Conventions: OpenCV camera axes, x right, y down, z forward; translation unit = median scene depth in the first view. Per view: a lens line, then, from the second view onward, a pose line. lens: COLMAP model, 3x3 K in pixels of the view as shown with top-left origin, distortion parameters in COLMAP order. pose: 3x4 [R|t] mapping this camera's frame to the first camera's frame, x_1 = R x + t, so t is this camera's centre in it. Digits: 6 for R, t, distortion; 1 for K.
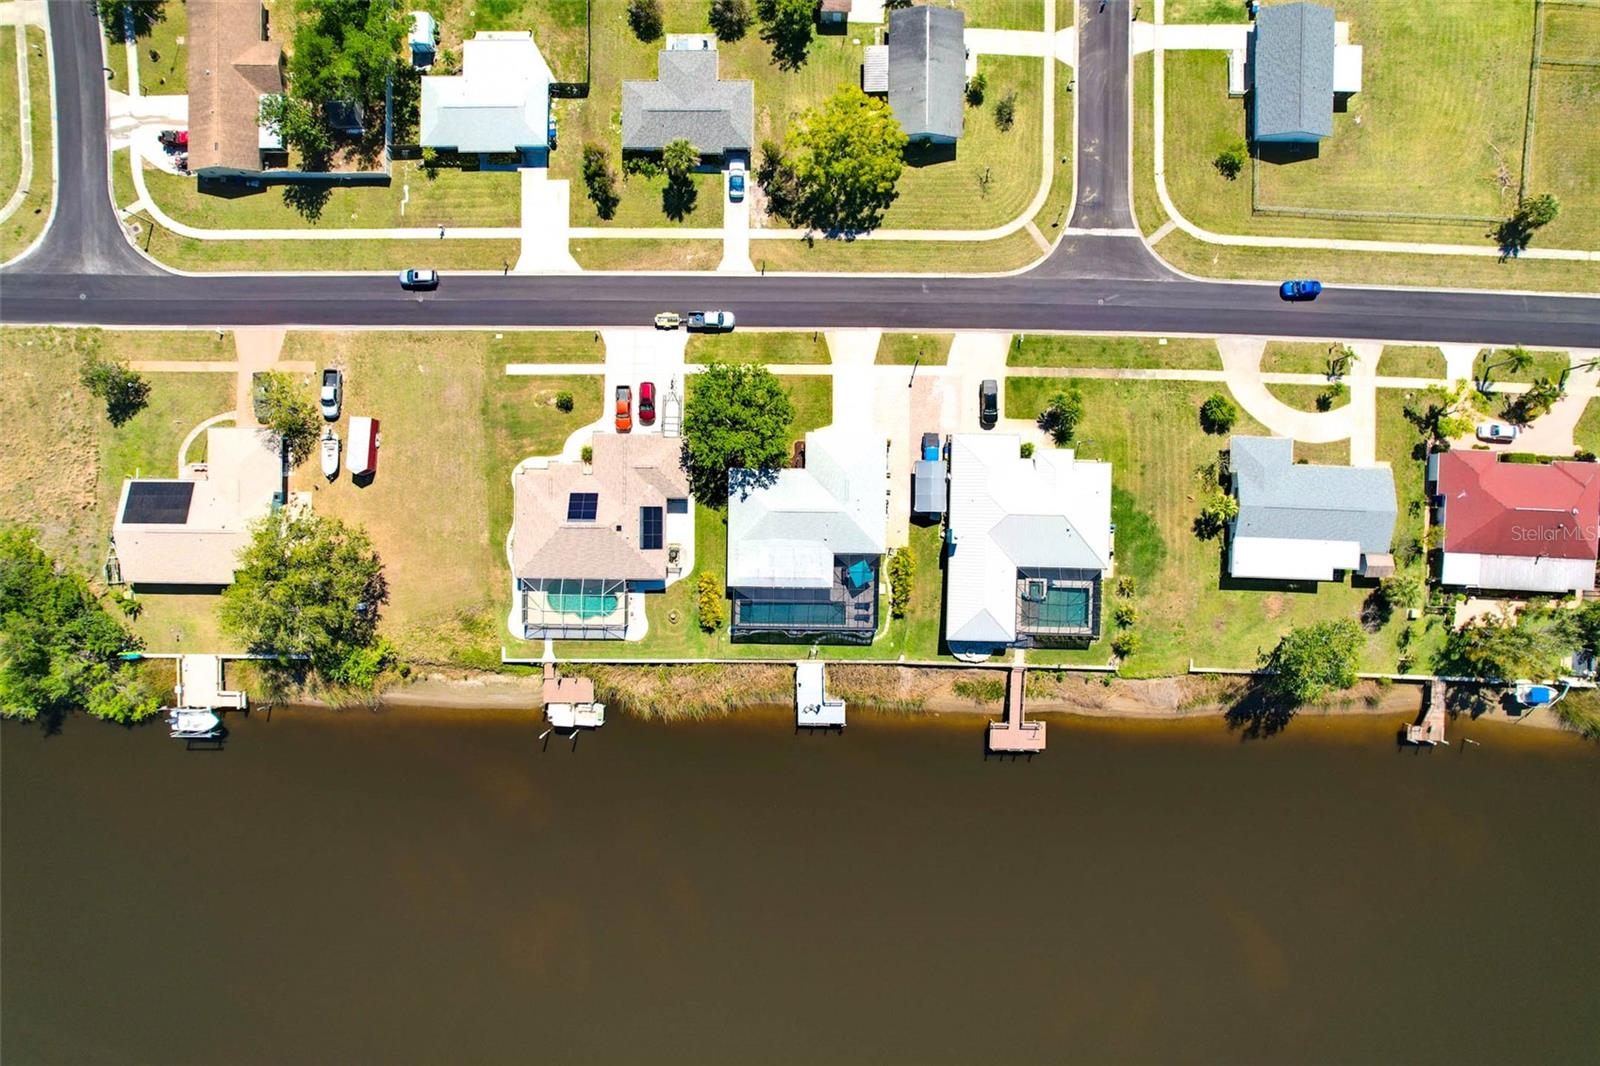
lens RADIAL K [[1021.3, 0, 797.2], [0, 1021.3, 529.6], [0, 0, 1]] dist [-0.042147, 0.000796]
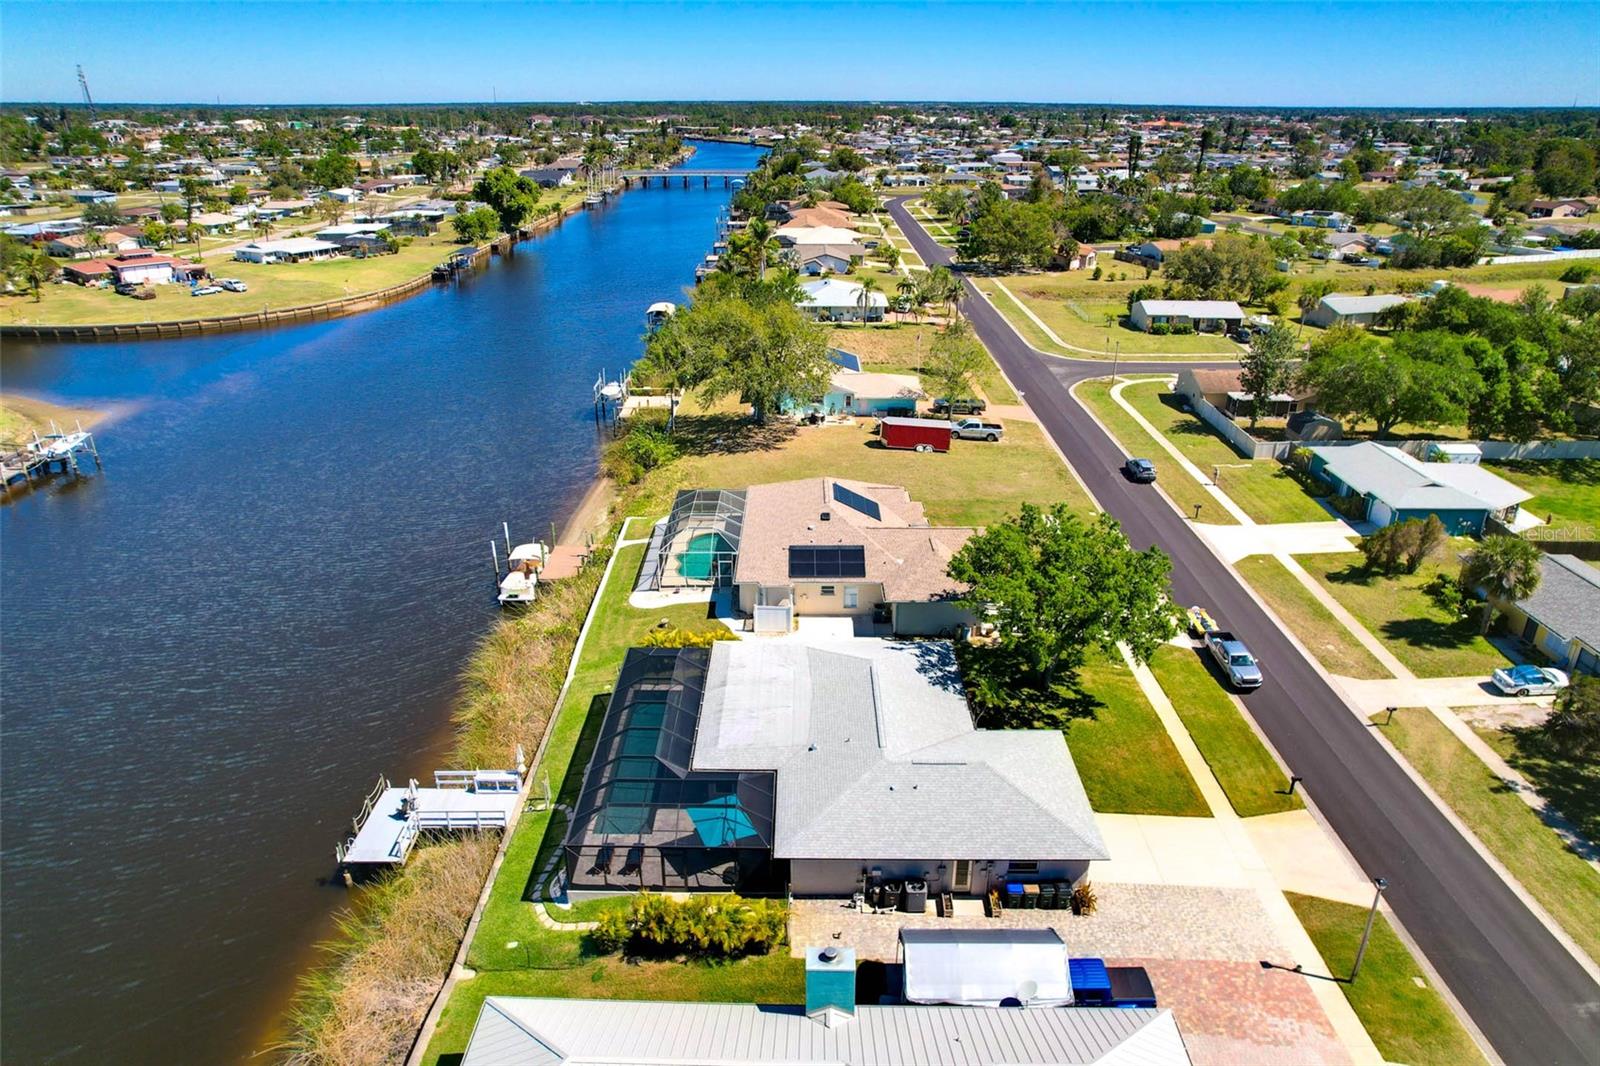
lens RADIAL K [[1026.8, 0, 798.2], [0, 1026.8, 527.3], [0, 0, 1]] dist [-0.075723, 0.068548]
pose [[0.003434, 0.396893, -0.917859, 0.358864], [-0.999974, -0.004429, -0.005656, 0.016893], [-0.006310, 0.917854, 0.396867, 0.733786]]
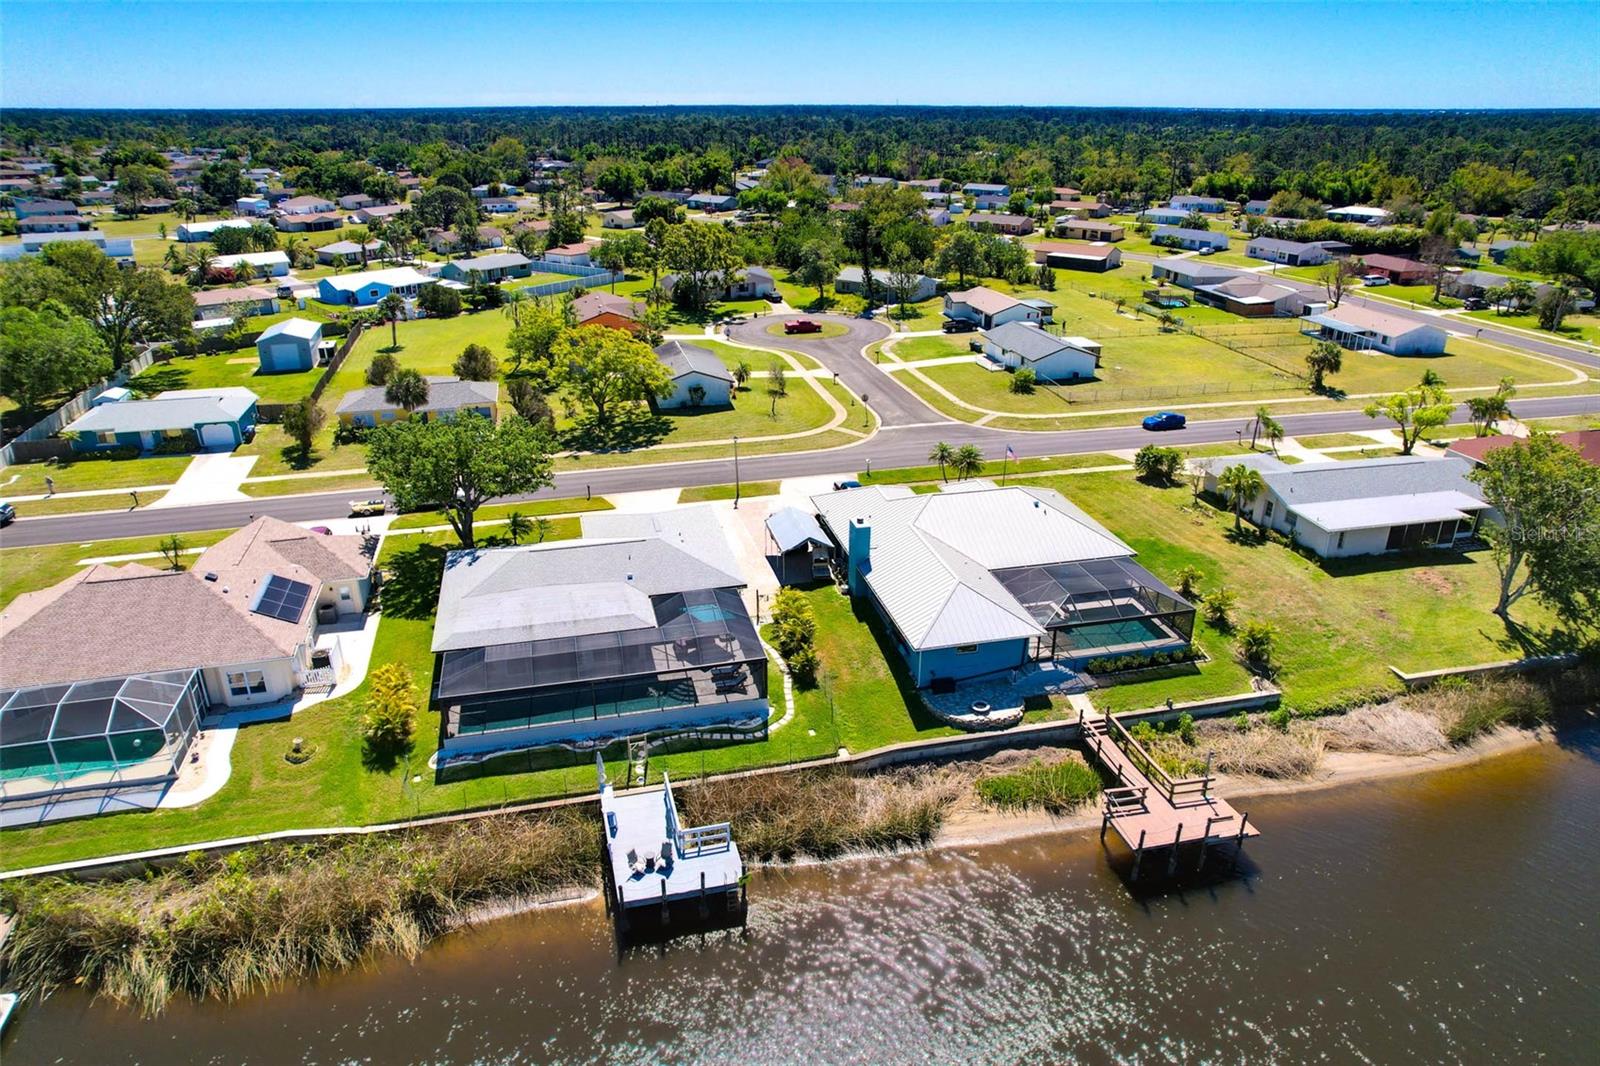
lens RADIAL K [[1026.8, 0, 798.2], [0, 1026.8, 527.3], [0, 0, 1]] dist [-0.075723, 0.068548]
pose [[0.967535, -0.090369, 0.236030, -0.010385], [0.252654, 0.369904, -0.894056, 0.481377], [-0.006513, 0.924665, 0.380727, 0.751471]]
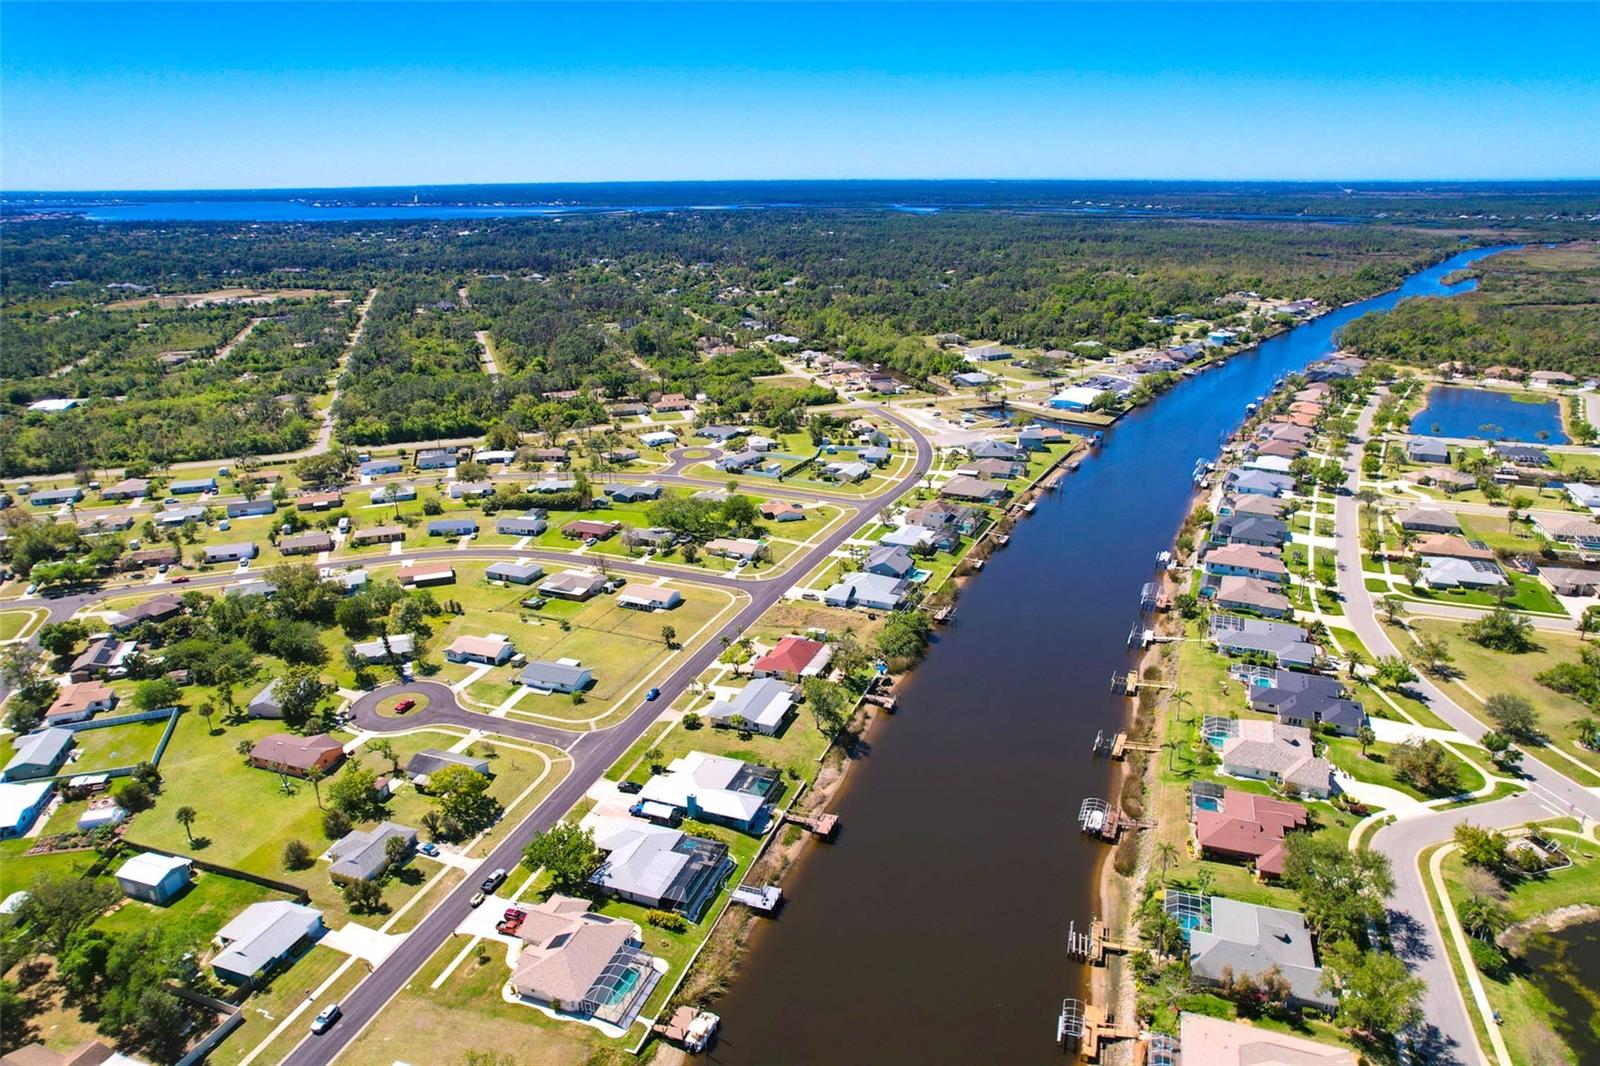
lens RADIAL K [[1026.8, 0, 798.2], [0, 1026.8, 527.3], [0, 0, 1]] dist [-0.075723, 0.068548]
pose [[0.323330, -0.305842, 0.895499, -1.104579], [0.946235, 0.094646, -0.309324, 0.620880], [0.009849, 0.947366, 0.320001, 0.044495]]
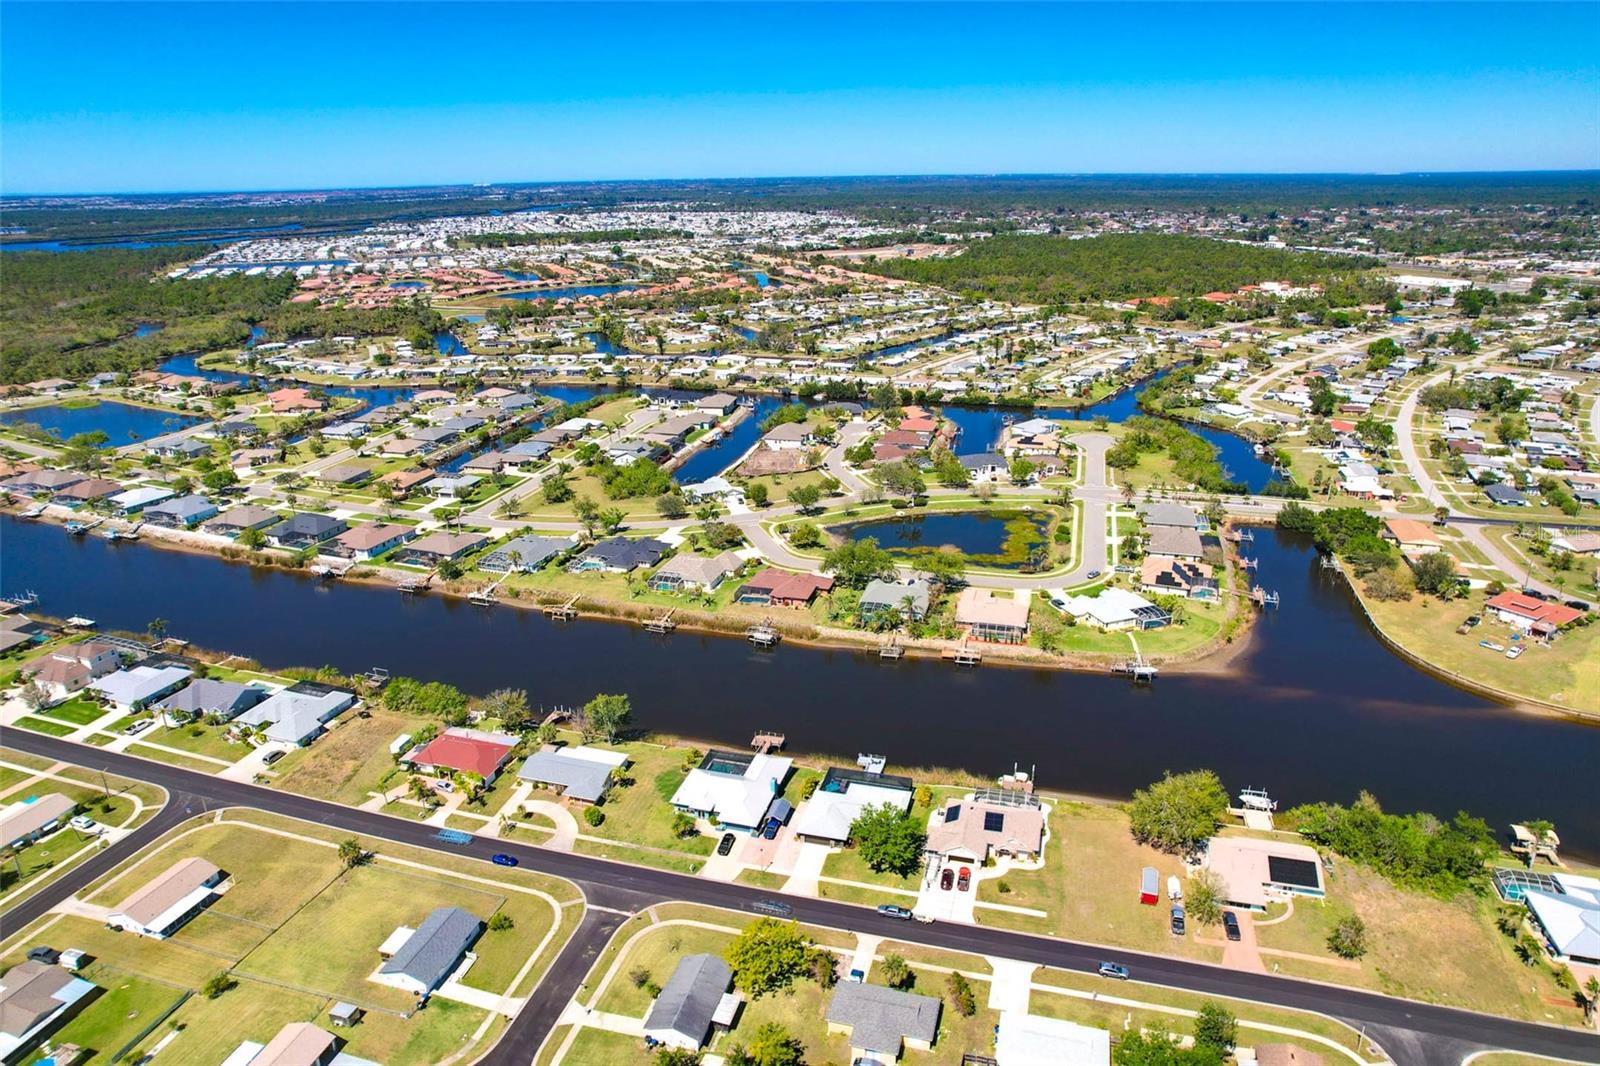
lens RADIAL K [[1026.8, 0, 798.2], [0, 1026.8, 527.3], [0, 0, 1]] dist [-0.075723, 0.068548]
pose [[-0.965516, -0.064422, 0.252248, -0.274926], [0.259223, -0.327714, 0.908519, -1.336175], [0.024137, 0.942578, 0.333112, 0.031065]]
